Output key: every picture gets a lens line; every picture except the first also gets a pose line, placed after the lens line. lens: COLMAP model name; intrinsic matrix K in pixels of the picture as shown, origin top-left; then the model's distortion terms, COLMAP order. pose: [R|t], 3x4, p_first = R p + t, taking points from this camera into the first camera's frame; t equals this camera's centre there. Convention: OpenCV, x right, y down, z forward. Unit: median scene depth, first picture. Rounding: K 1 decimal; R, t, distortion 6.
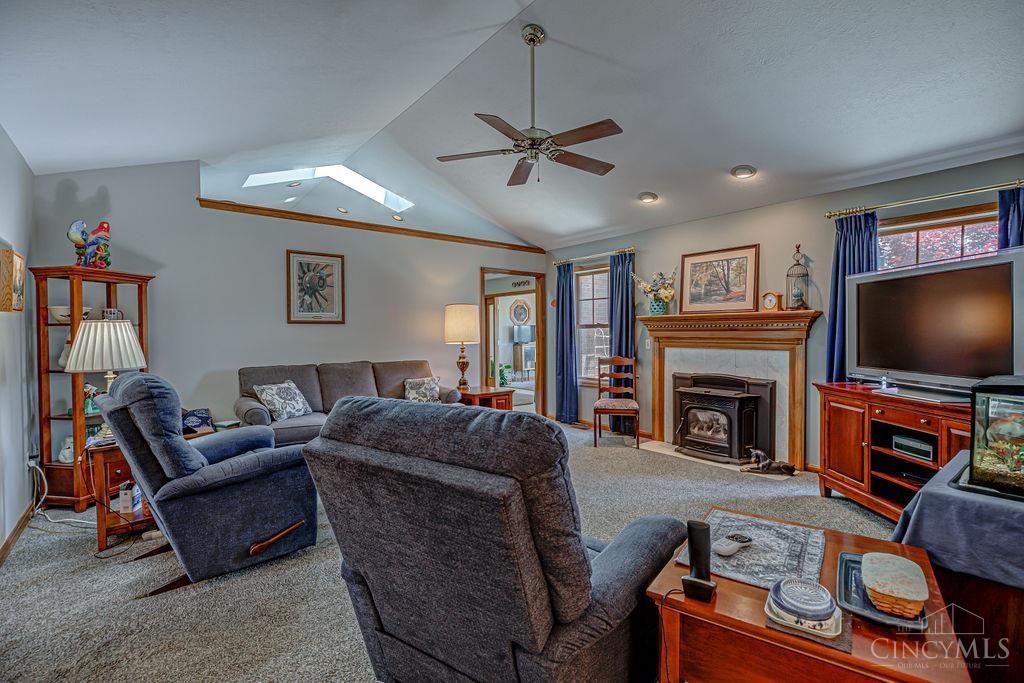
lens RADIAL K [[471.2, 0, 506.9], [0, 471.2, 331.6], [0, 0, 1]] dist [-0.008884, 0.000118]
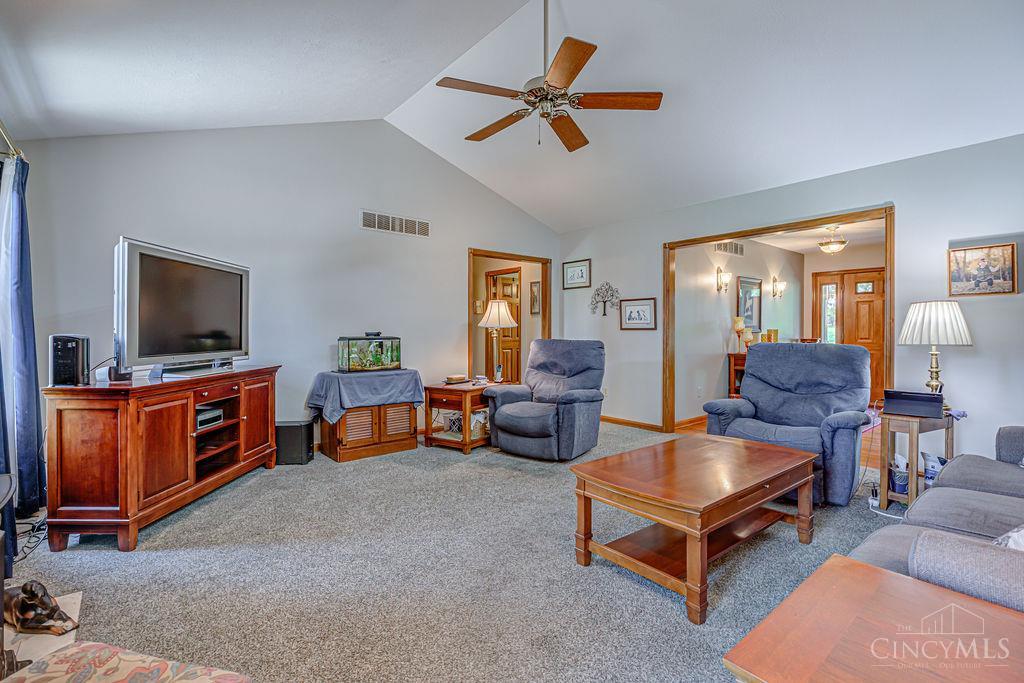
lens RADIAL K [[471.2, 0, 506.9], [0, 471.2, 331.6], [0, 0, 1]] dist [-0.008884, 0.000118]
pose [[-0.999727, 0.007944, -0.021989, 0.167567], [0.007851, 0.999960, 0.004323, 0.037463], [0.022023, 0.004150, -0.999749, 2.106600]]
